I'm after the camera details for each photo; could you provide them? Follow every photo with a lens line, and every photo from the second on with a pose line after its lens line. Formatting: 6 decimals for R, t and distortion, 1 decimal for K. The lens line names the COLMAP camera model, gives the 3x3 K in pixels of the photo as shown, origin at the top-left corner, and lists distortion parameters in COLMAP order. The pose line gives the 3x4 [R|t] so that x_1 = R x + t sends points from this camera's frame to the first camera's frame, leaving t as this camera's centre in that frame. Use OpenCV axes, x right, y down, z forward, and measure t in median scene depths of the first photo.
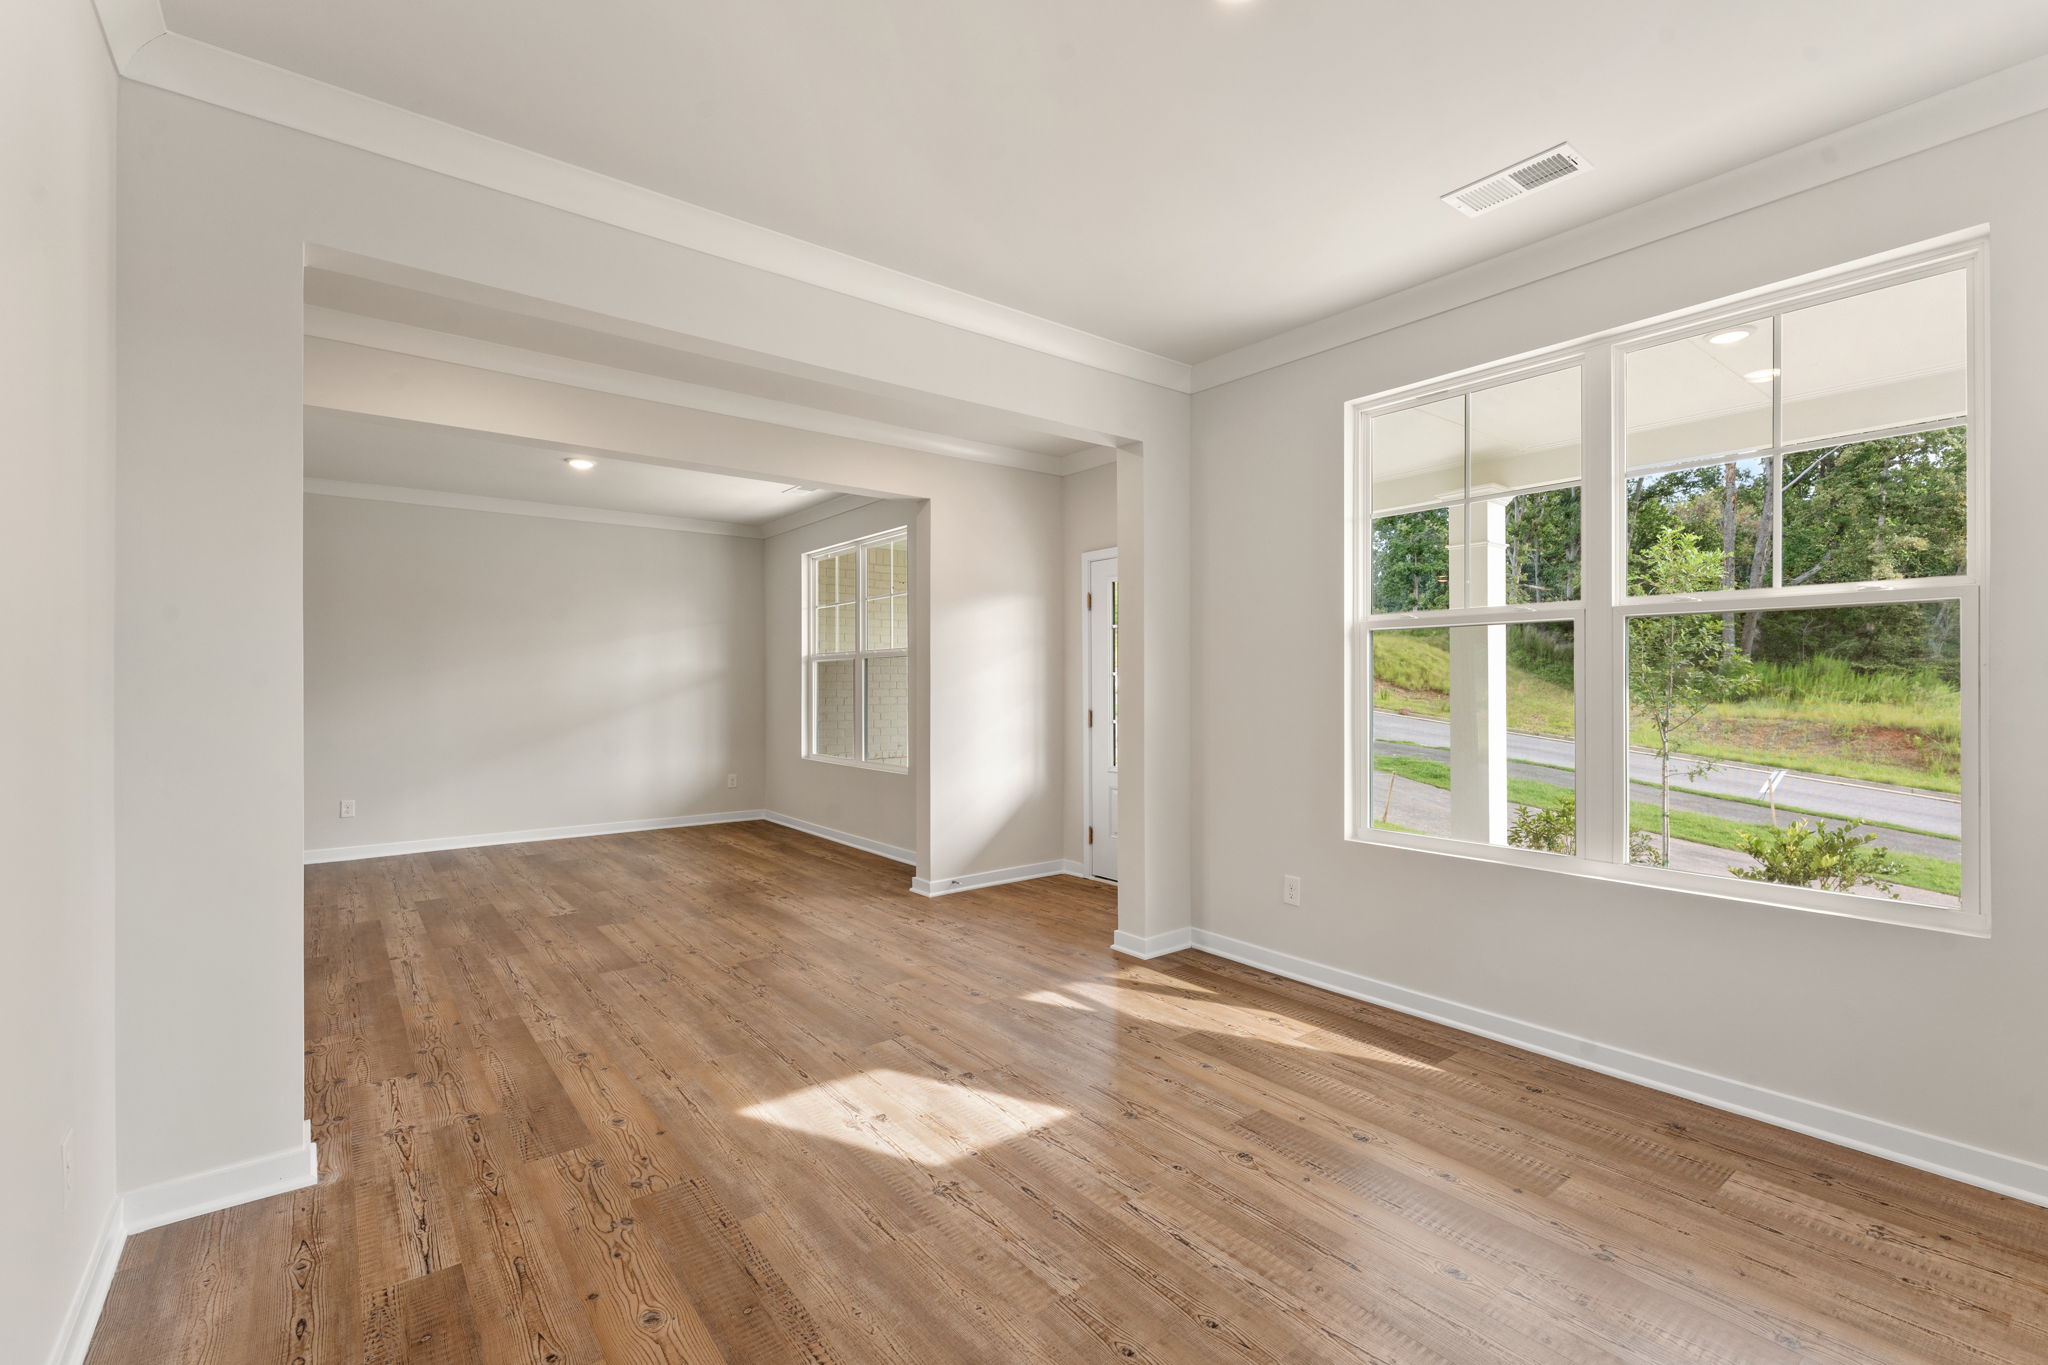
lens RADIAL K [[889.9, 0, 1014.7], [0, 889.9, 667.4], [0, 0, 1]] dist [0.001914, 0.000251]
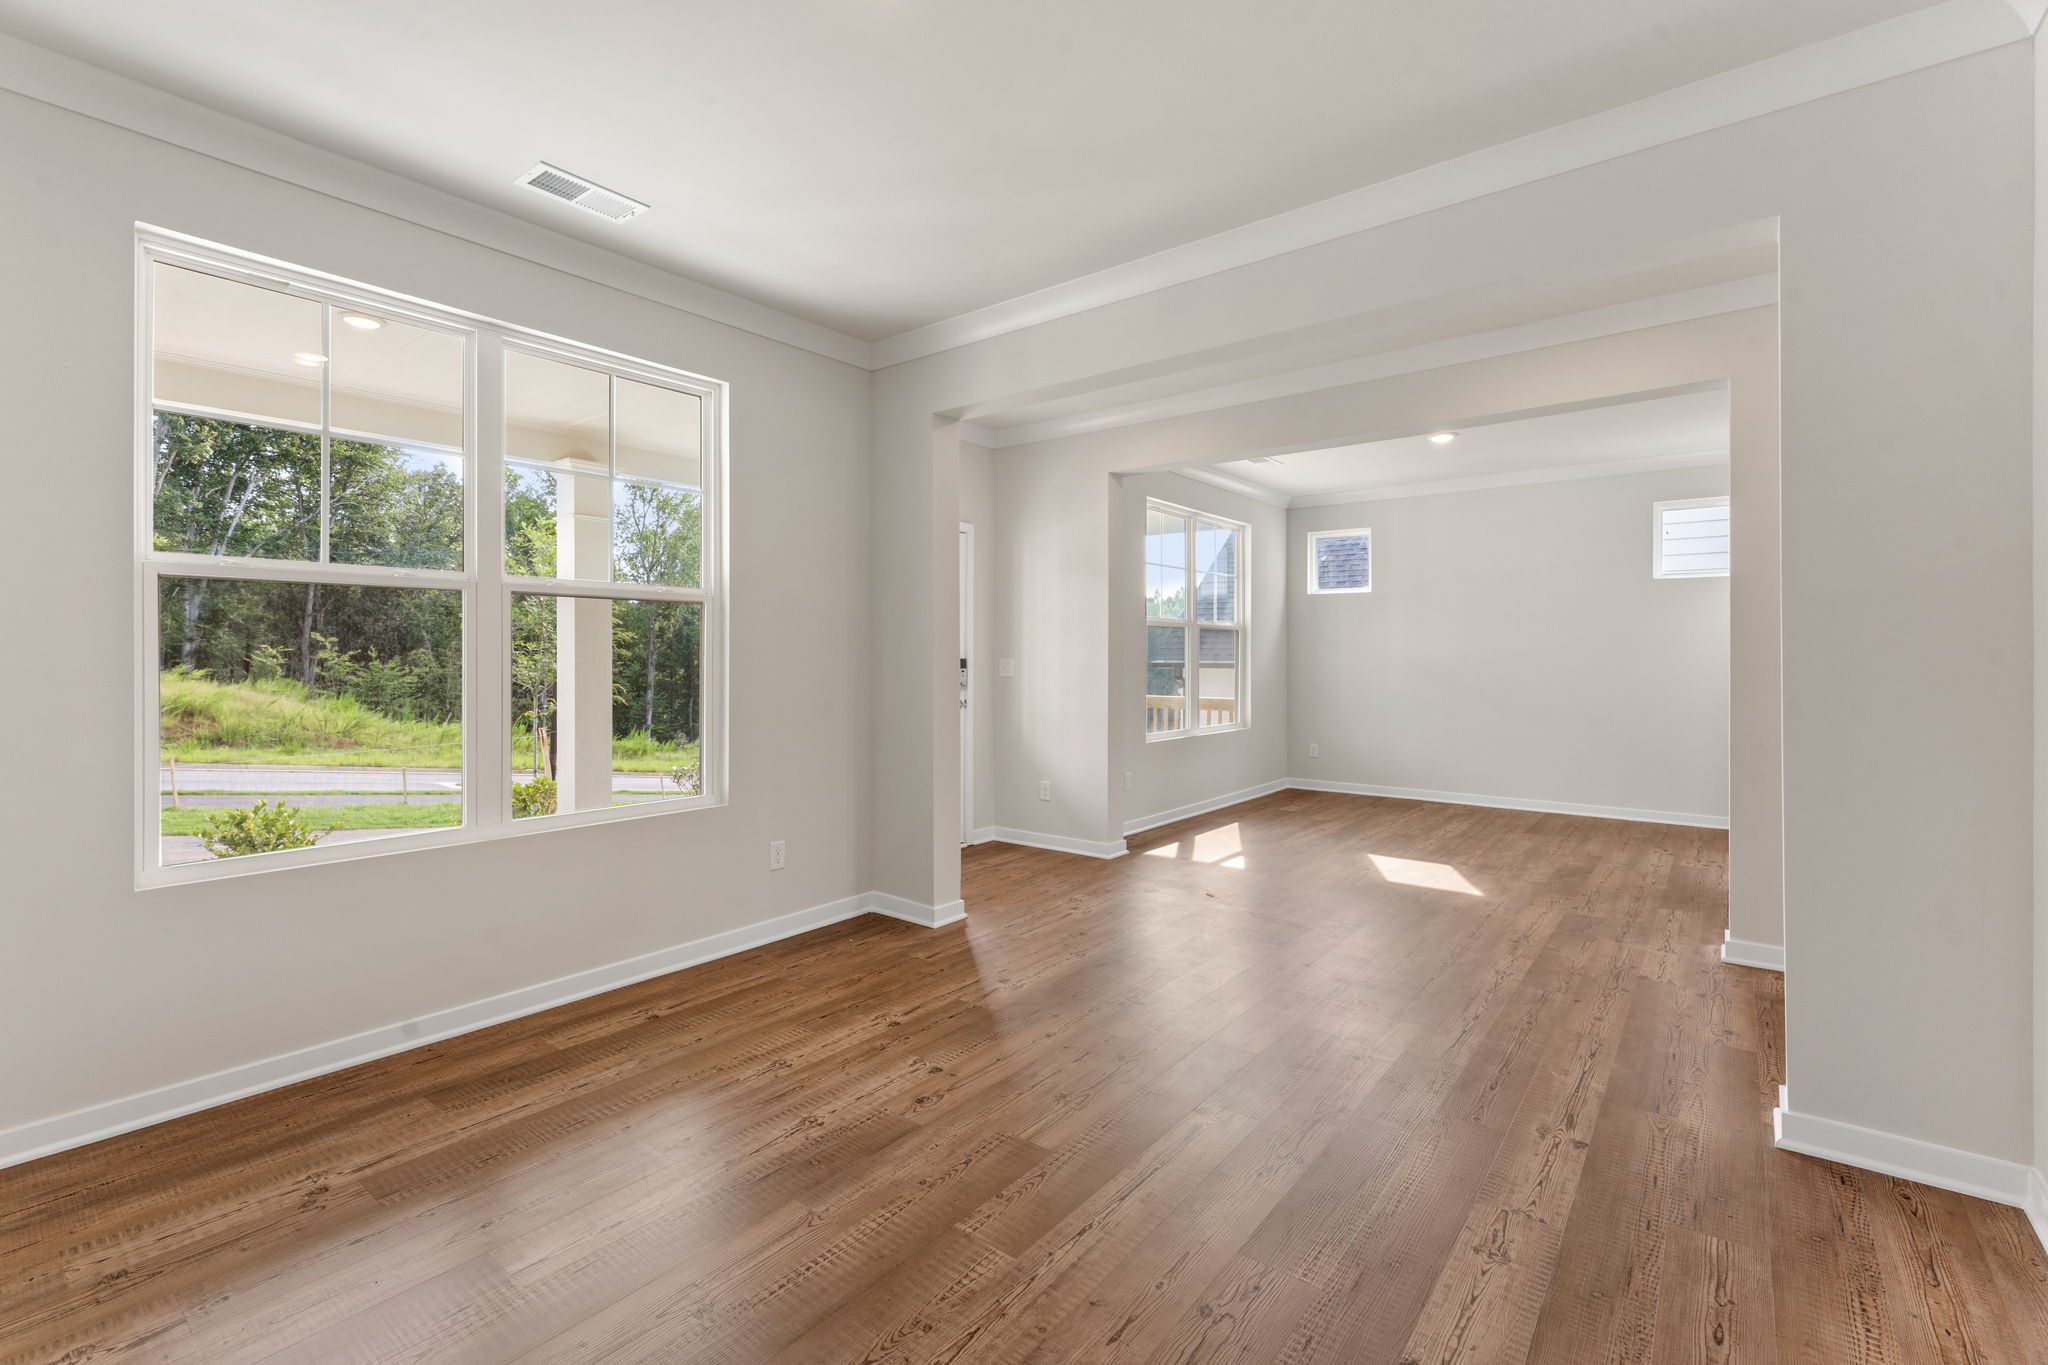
lens RADIAL K [[896.6, 0, 1017.4], [0, 896.6, 652.7], [0, 0, 1]] dist [-0.001687, -0.000083]
pose [[-0.235339, 0.003855, 0.971906, -0.824436], [-0.019552, 0.999771, -0.008700, 0.021463], [-0.971717, -0.021050, -0.235210, 1.052765]]
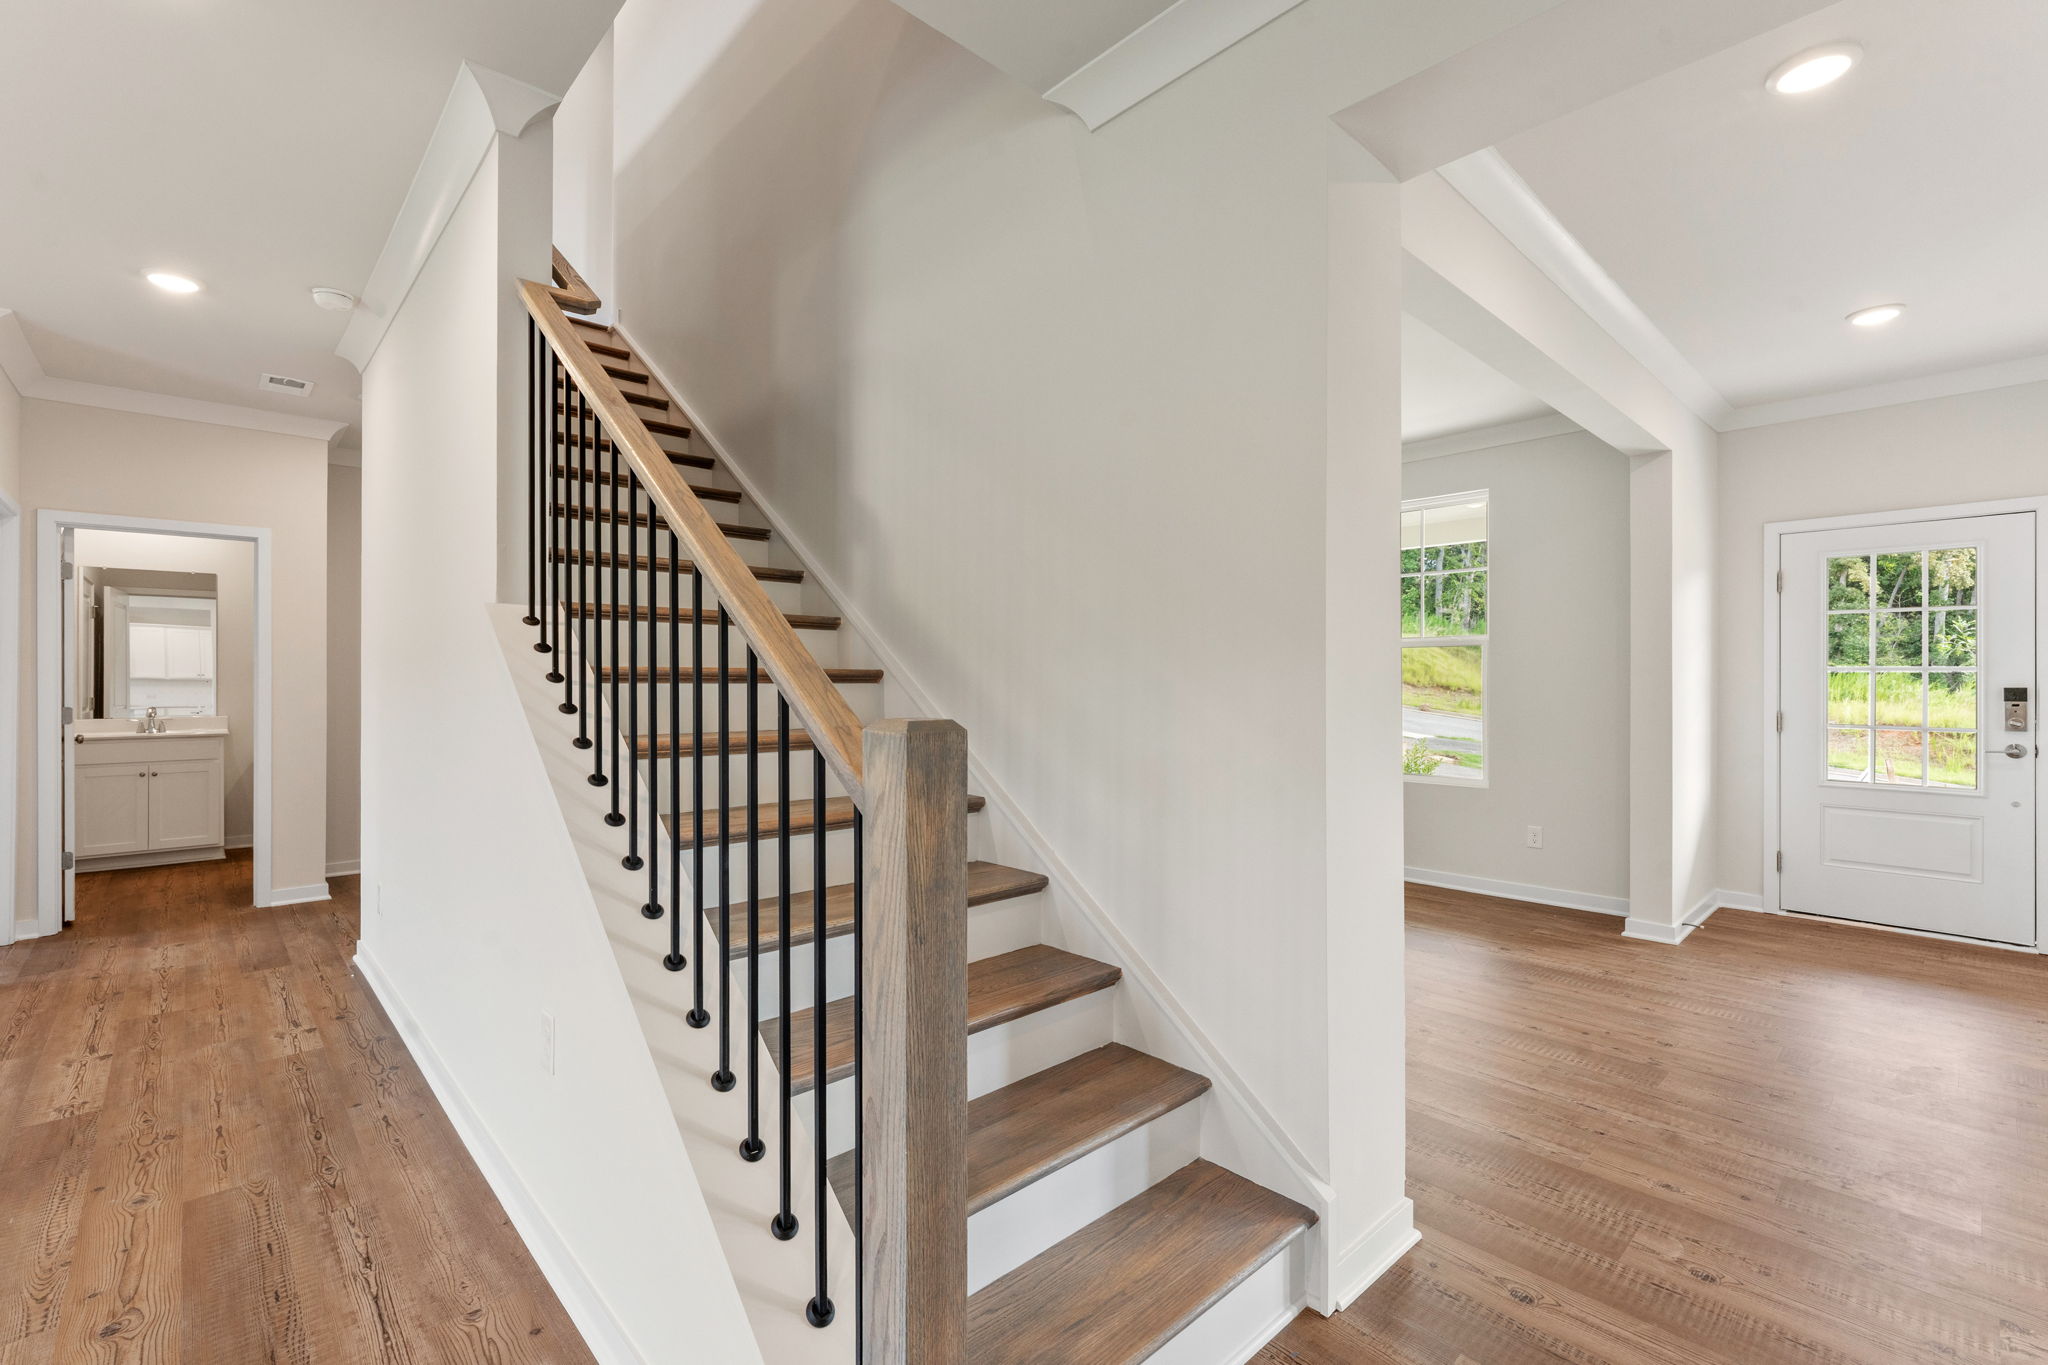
lens RADIAL K [[894.2, 0, 1019.0], [0, 894.2, 677.2], [0, 0, 1]] dist [0.001792, -0.000055]
pose [[0.995738, 0.003986, 0.092144, -0.698992], [-0.005542, 0.999846, 0.016639, 0.004997], [-0.092063, -0.017078, 0.995607, 0.228665]]
